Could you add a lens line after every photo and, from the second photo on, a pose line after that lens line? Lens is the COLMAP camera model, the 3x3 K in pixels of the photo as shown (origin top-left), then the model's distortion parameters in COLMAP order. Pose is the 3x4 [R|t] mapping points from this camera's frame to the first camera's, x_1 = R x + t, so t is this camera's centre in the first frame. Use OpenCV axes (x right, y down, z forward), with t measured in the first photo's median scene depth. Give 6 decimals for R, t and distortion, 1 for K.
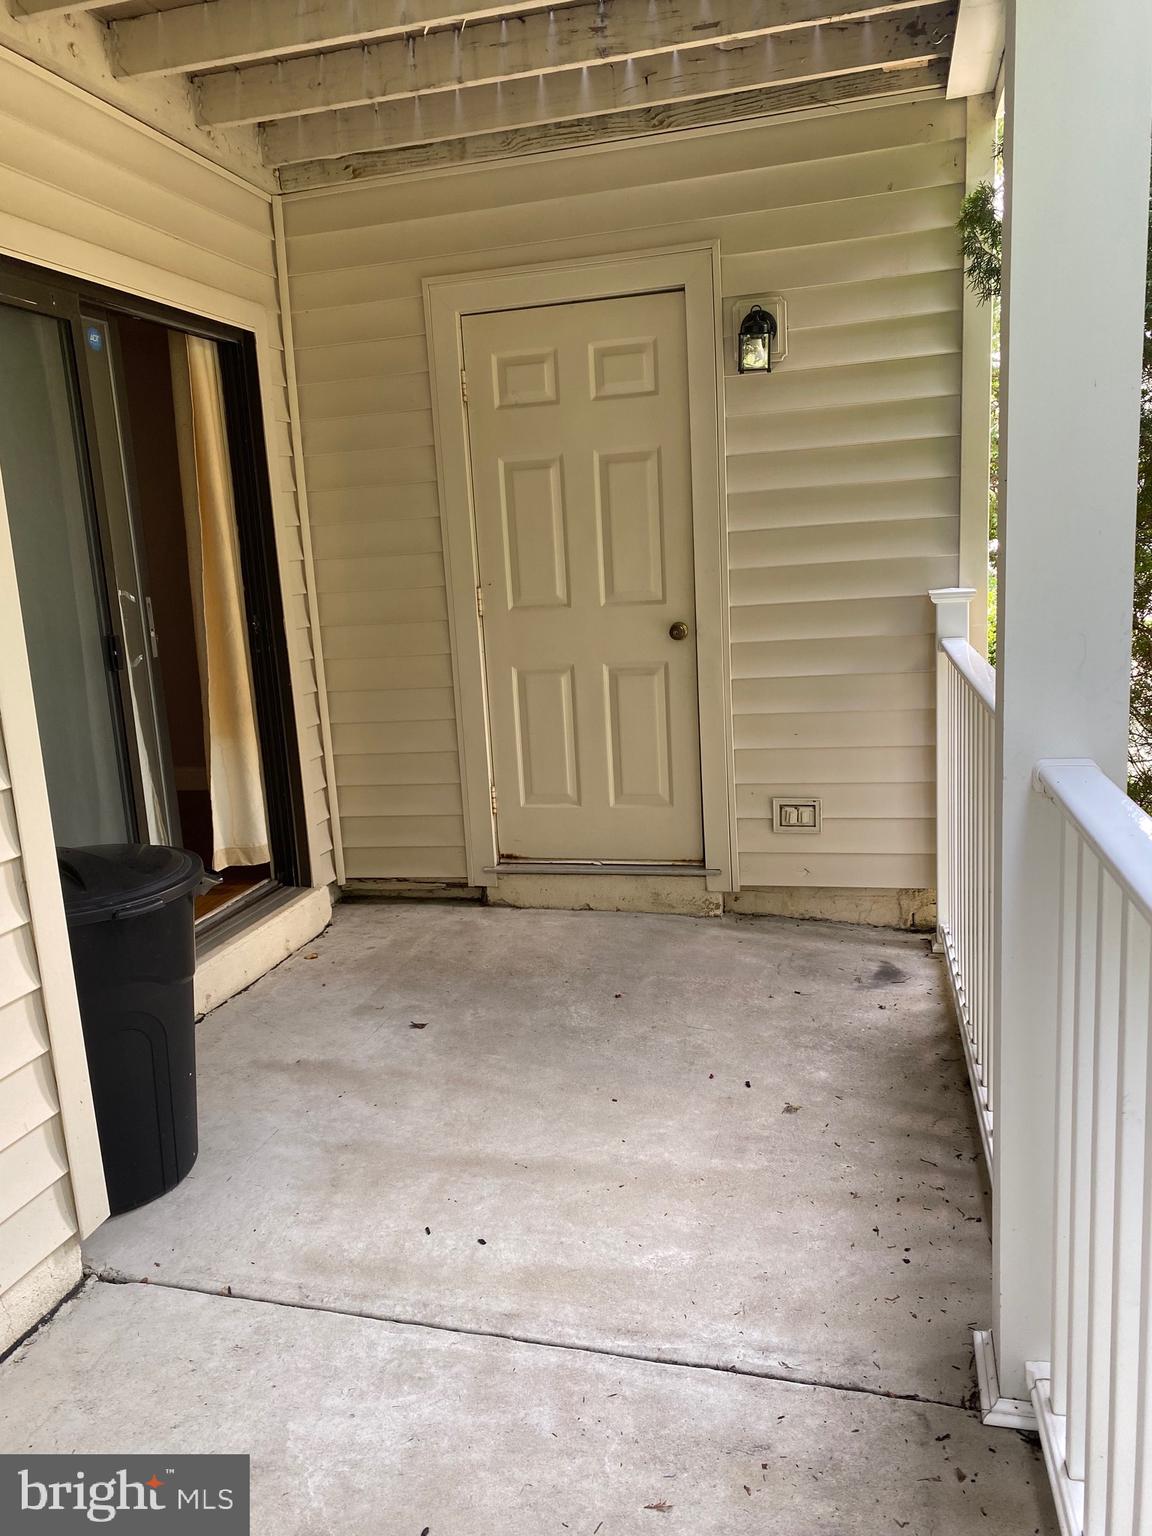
lens RADIAL K [[1162.3, 0, 573.7], [0, 1162.3, 767.9], [0, 0, 1]] dist [-0.003632, -0.001404]
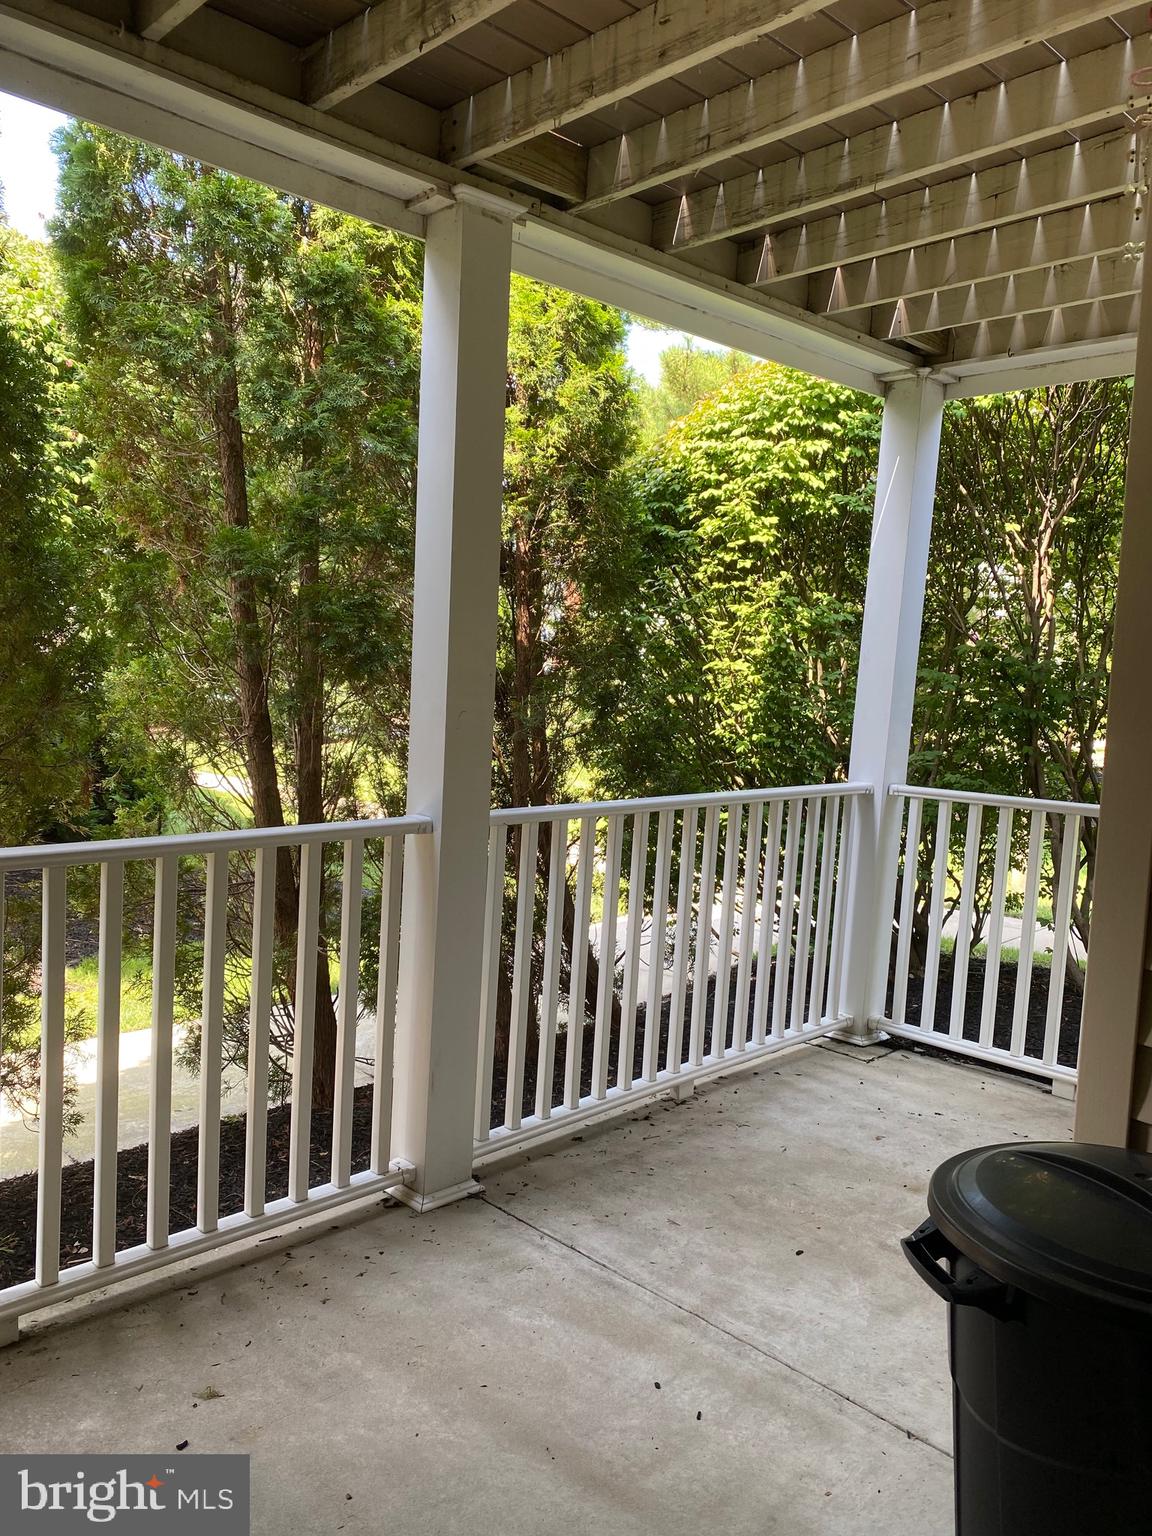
lens RADIAL K [[1162.3, 0, 576.9], [0, 1162.3, 769.2], [0, 0, 1]] dist [-0.003632, -0.001404]
pose [[-0.847200, -0.022951, 0.530777, -0.545779], [0.105132, 0.972067, 0.209839, -0.329528], [-0.520768, 0.233578, -0.821123, 1.755641]]
